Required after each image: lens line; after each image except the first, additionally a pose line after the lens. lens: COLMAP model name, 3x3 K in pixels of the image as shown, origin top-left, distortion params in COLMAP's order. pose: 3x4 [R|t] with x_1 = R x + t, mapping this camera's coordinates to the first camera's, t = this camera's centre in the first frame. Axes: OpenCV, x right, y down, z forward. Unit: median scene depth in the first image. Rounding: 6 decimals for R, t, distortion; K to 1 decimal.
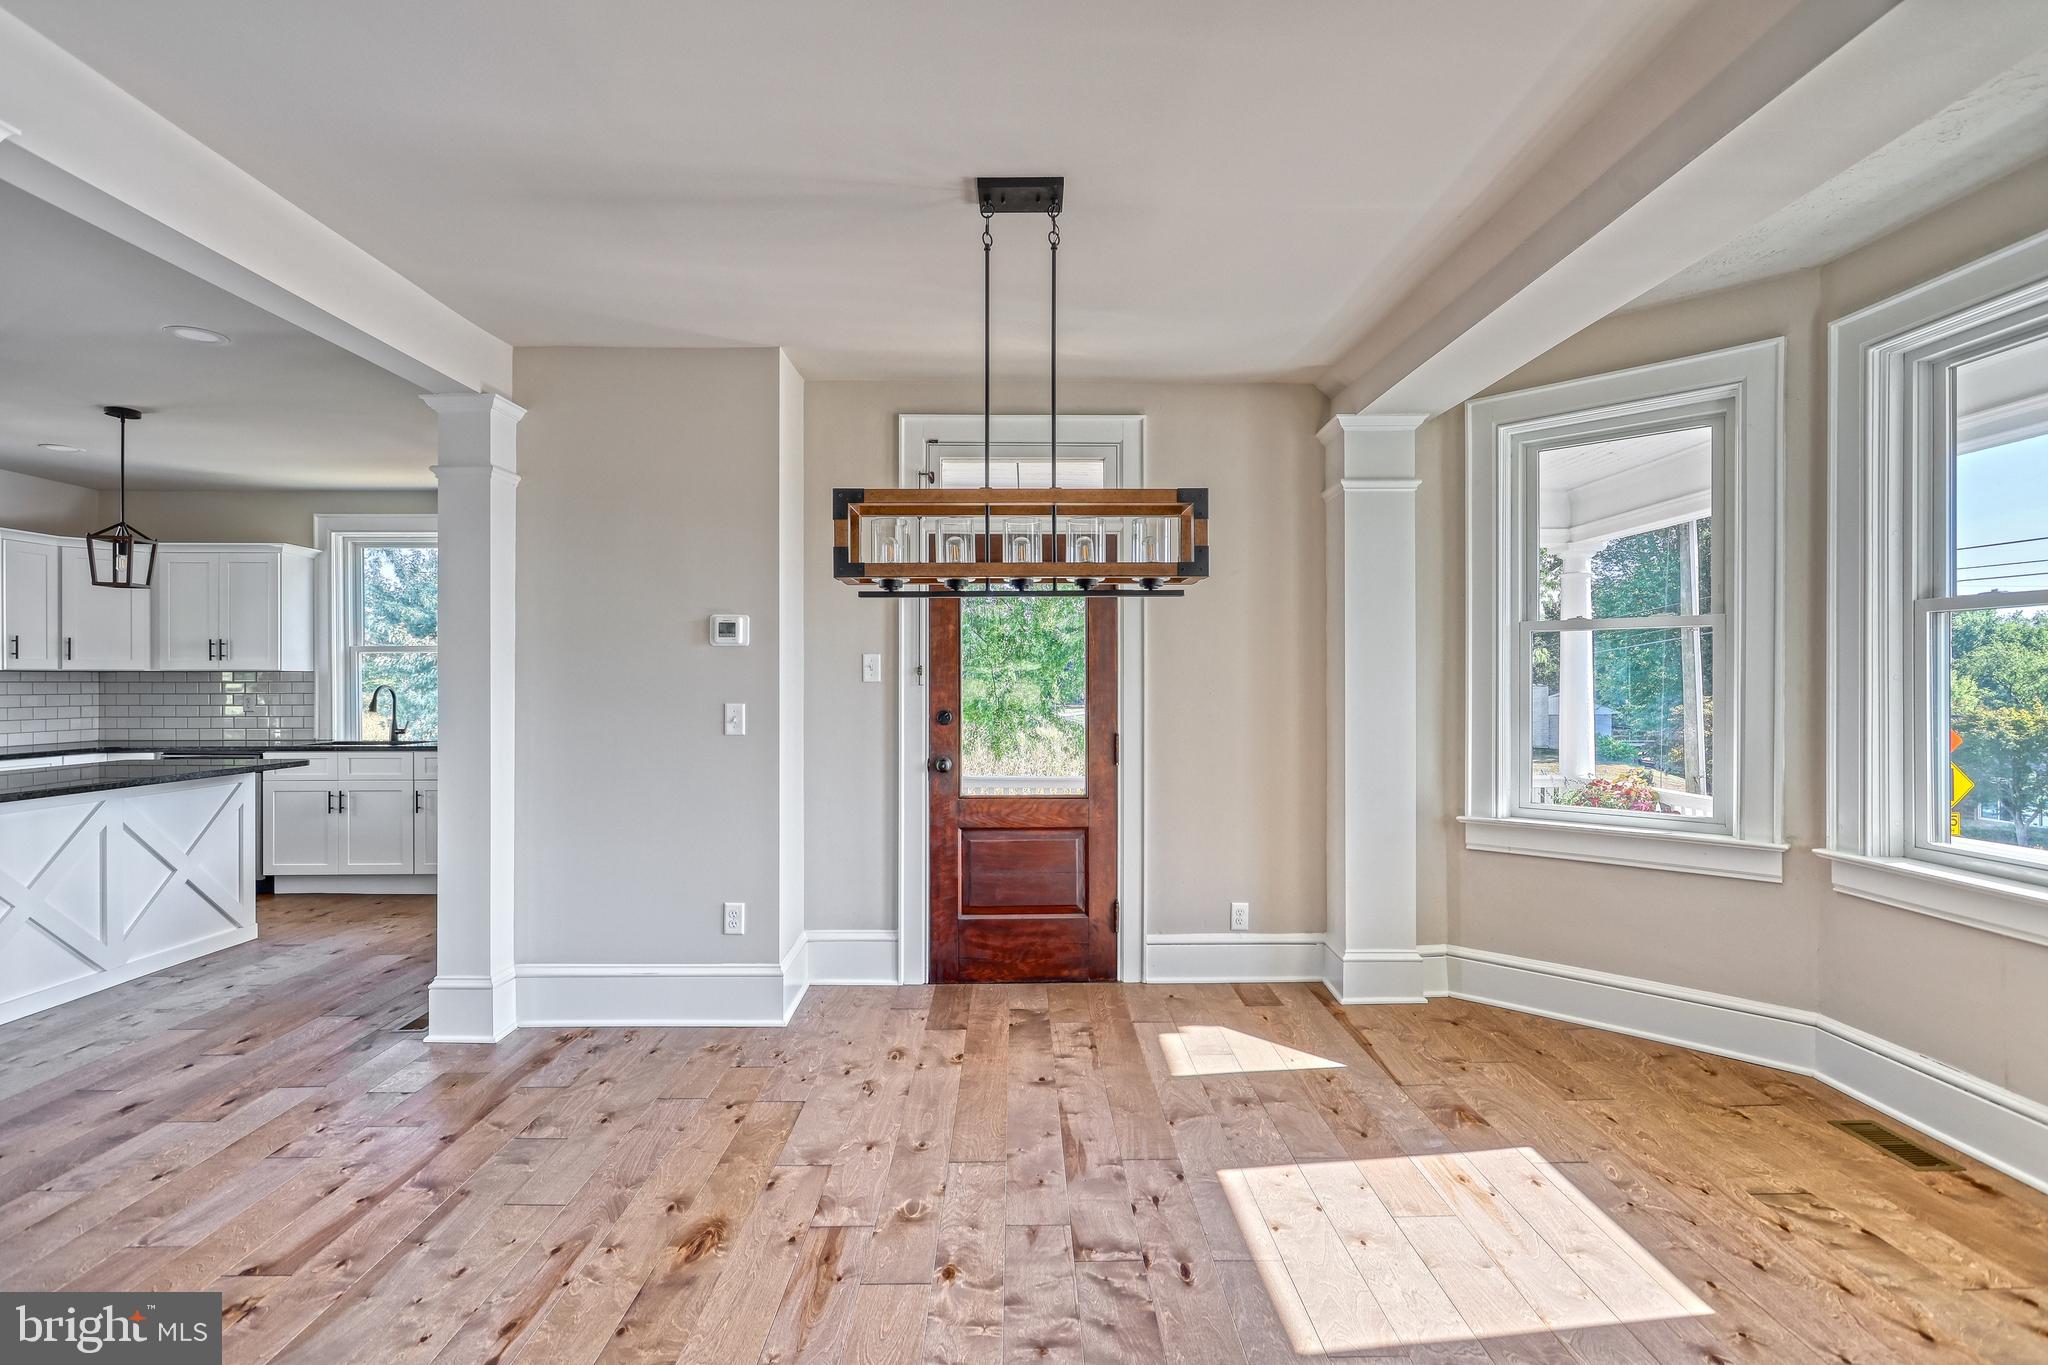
lens RADIAL K [[968.0, 0, 1024.4], [0, 968.0, 680.7], [0, 0, 1]] dist [-0.007676, 0.005184]
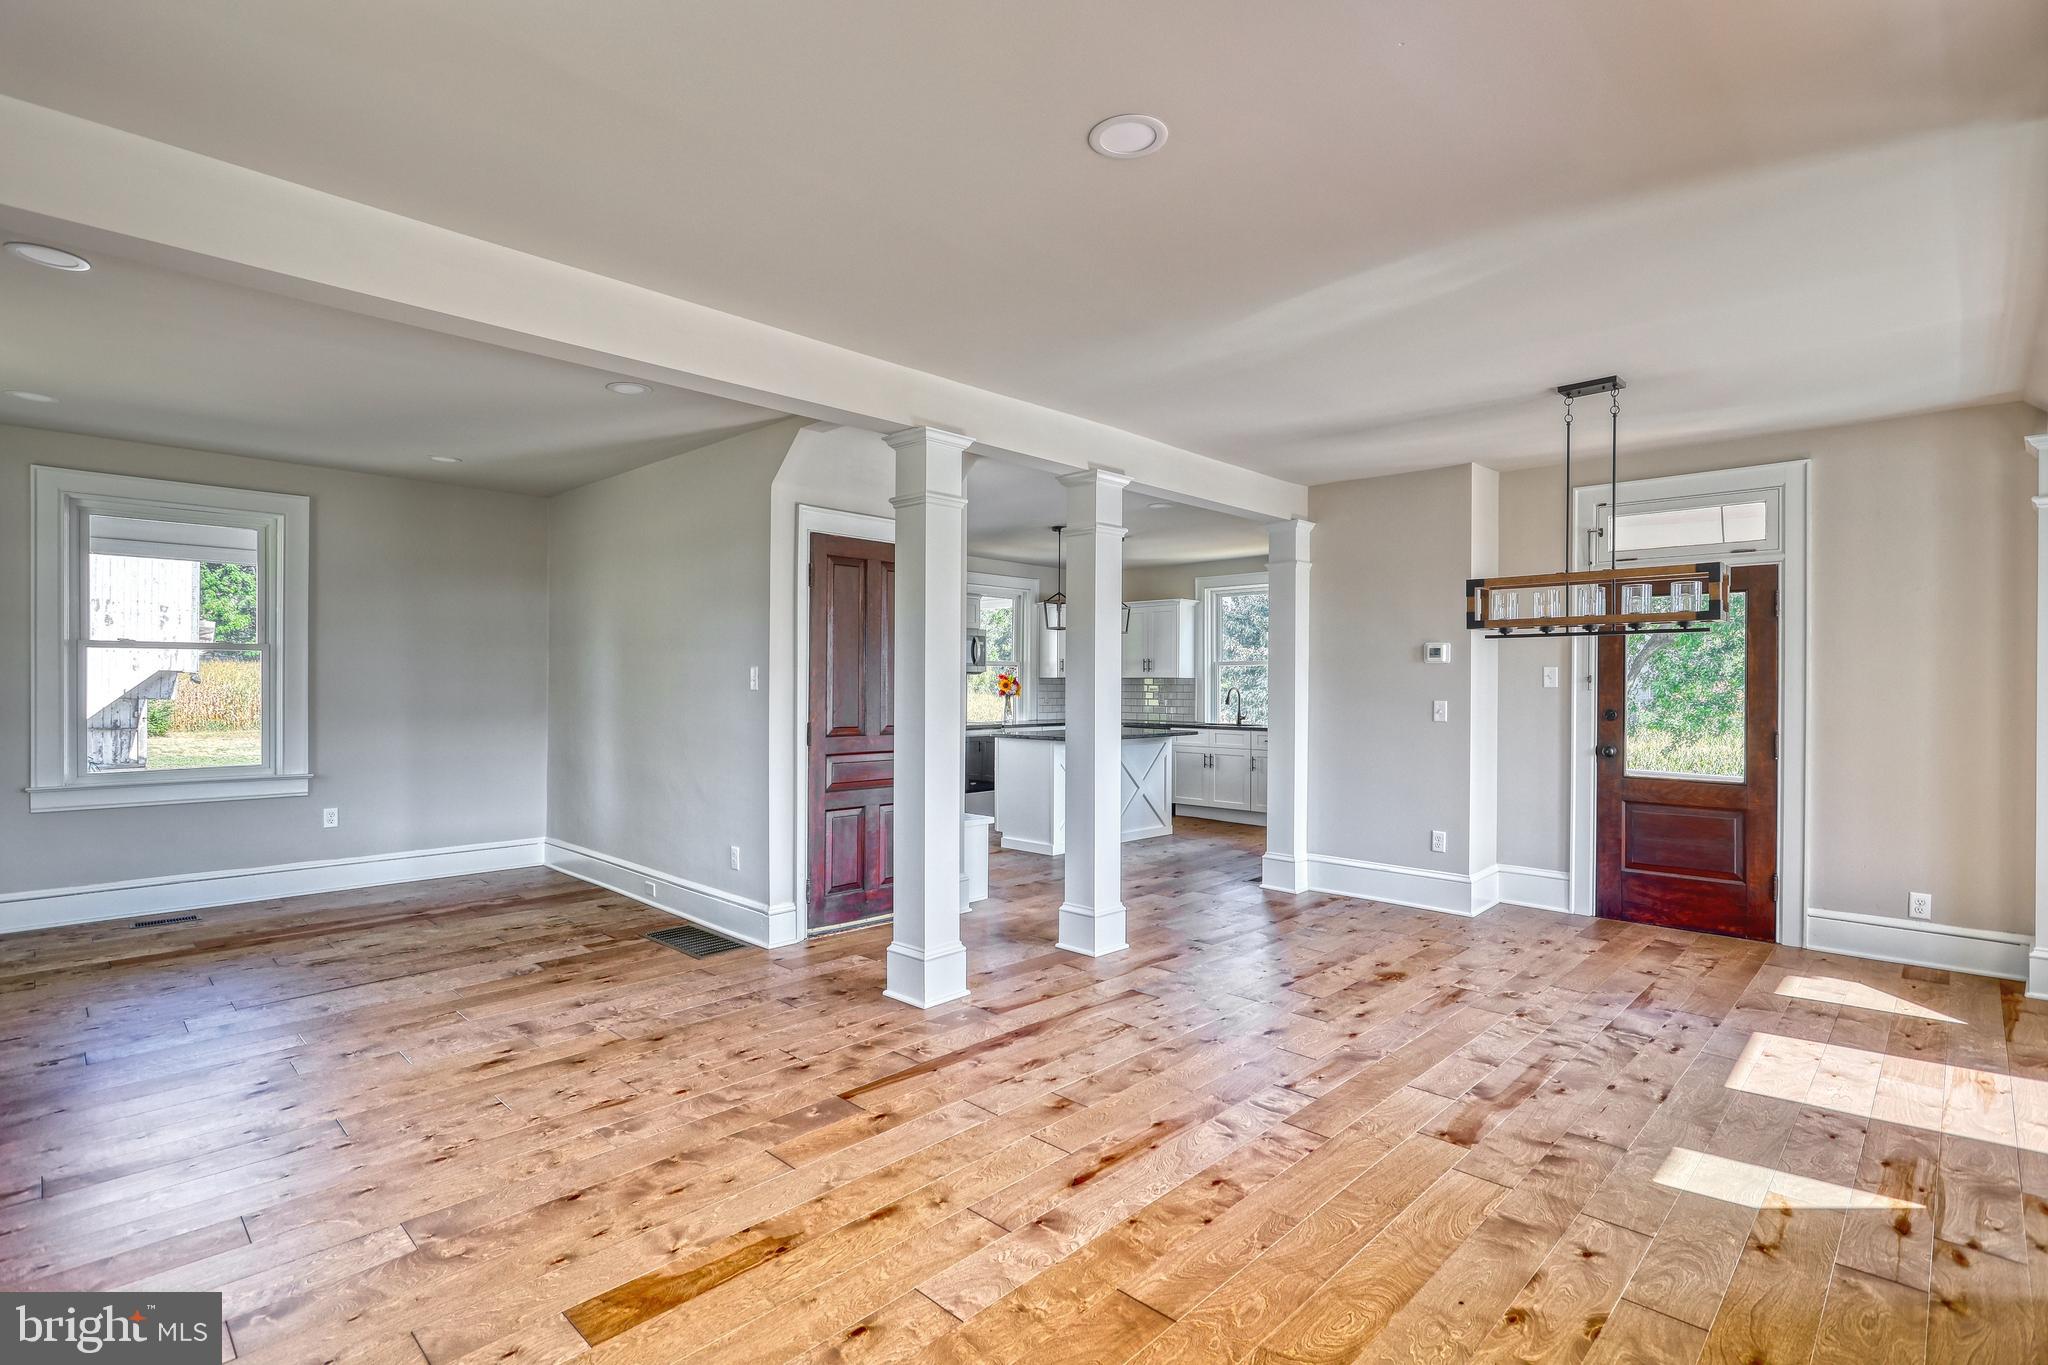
lens RADIAL K [[968.0, 0, 1024.4], [0, 968.0, 680.7], [0, 0, 1]] dist [-0.007676, 0.005184]
pose [[0.708400, 0.002468, -0.705807, 0.278647], [-0.005704, 0.999981, -0.002228, -0.001023], [0.705788, 0.005605, 0.708401, -0.485516]]
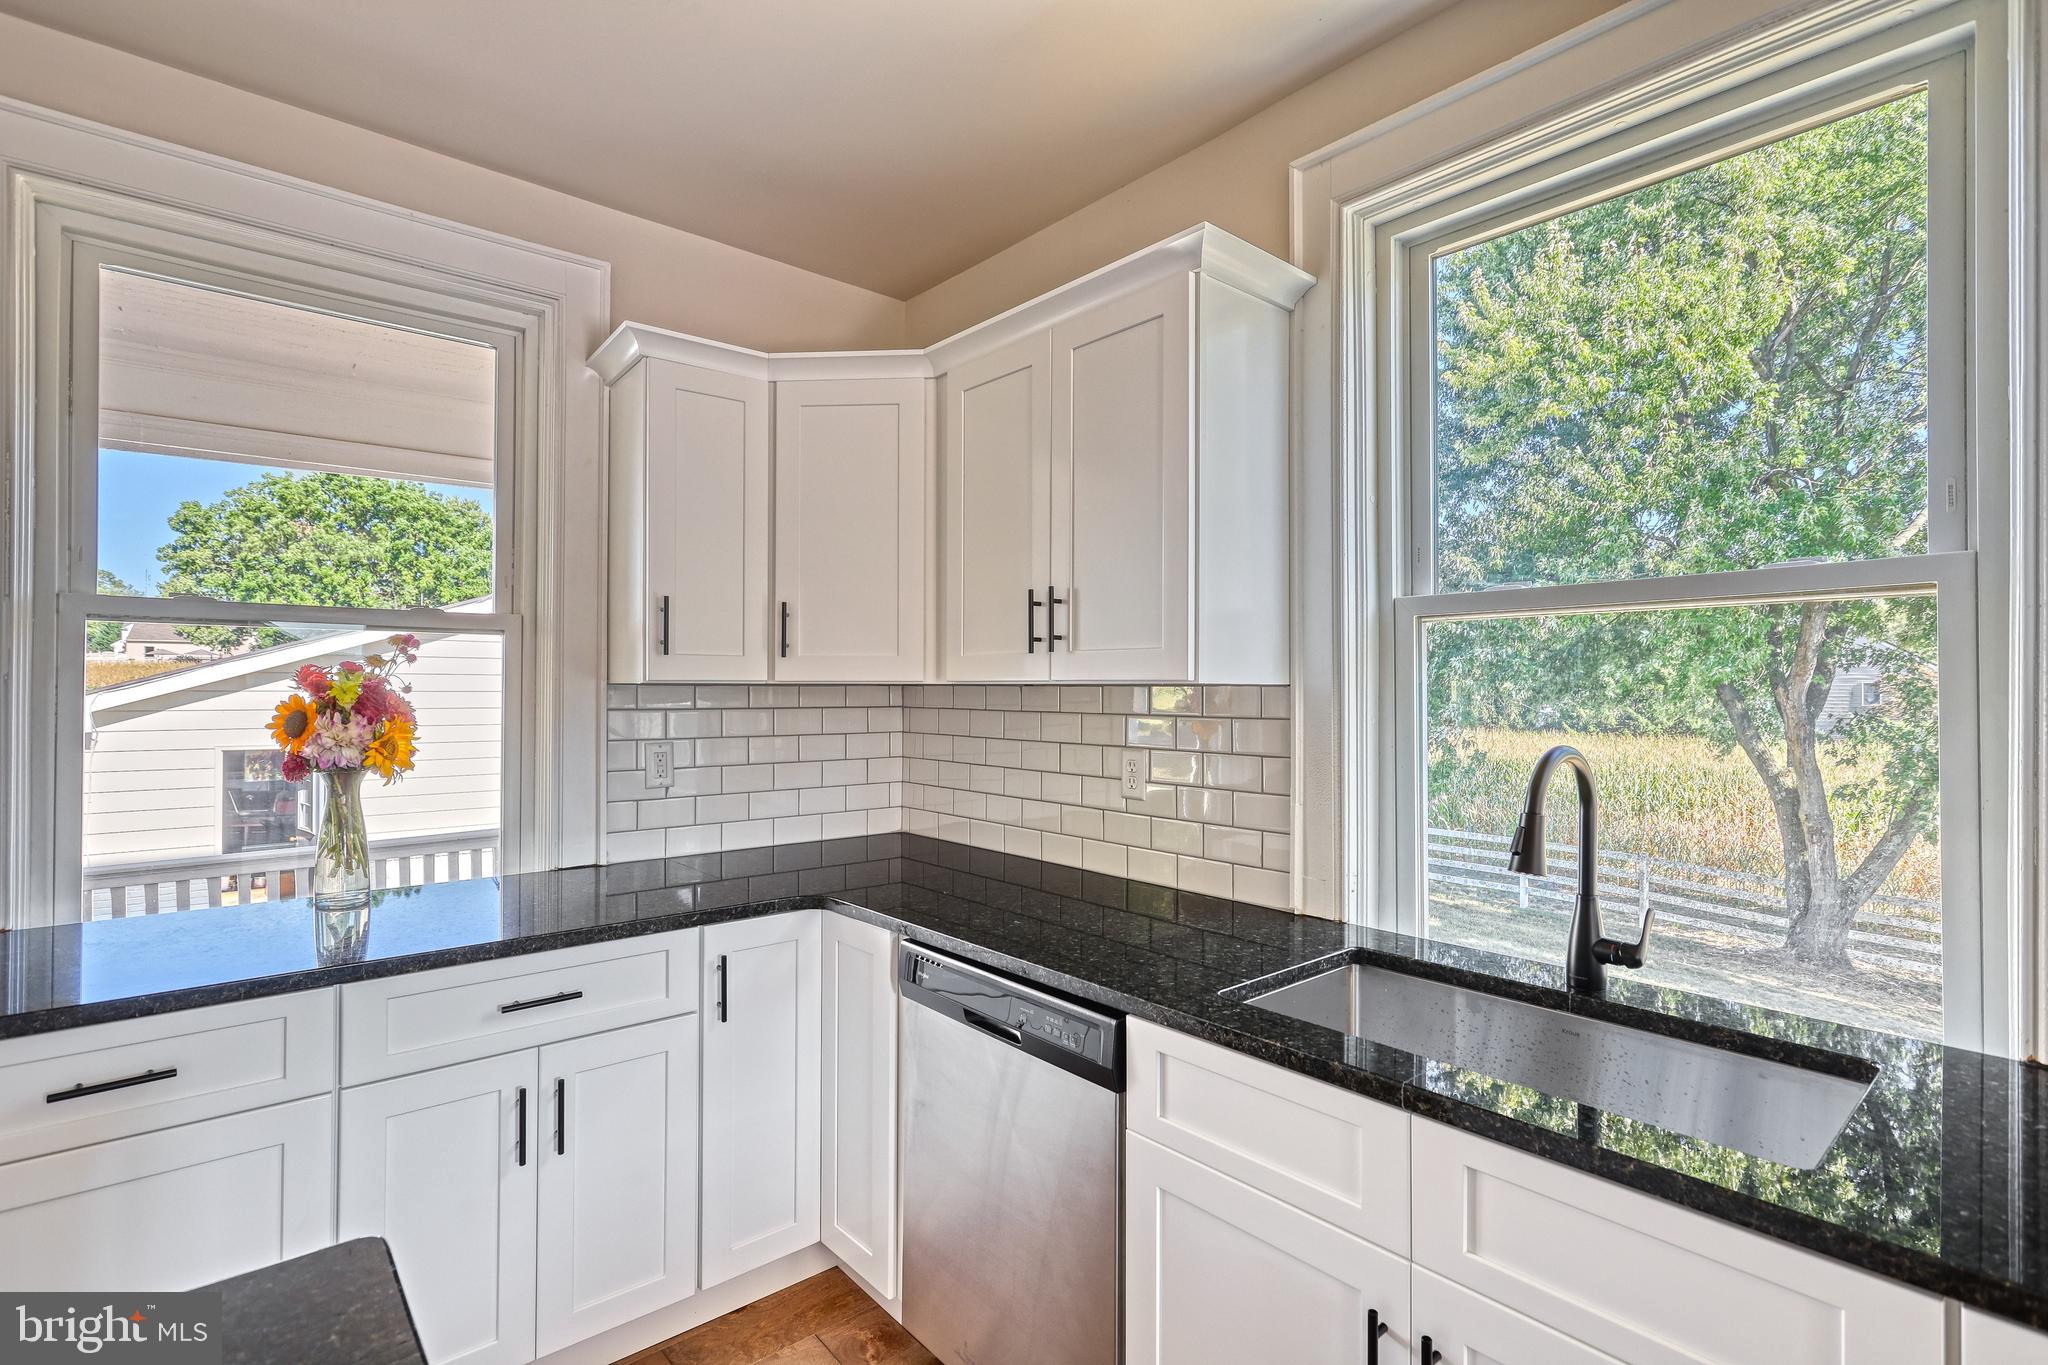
lens RADIAL K [[968.0, 0, 1024.4], [0, 968.0, 680.7], [0, 0, 1]] dist [-0.007676, 0.005184]
pose [[0.638640, -0.001432, -0.769504, -0.872899], [-0.004102, 0.999978, -0.005265, -0.014314], [0.769495, 0.006519, 0.638620, 1.165962]]
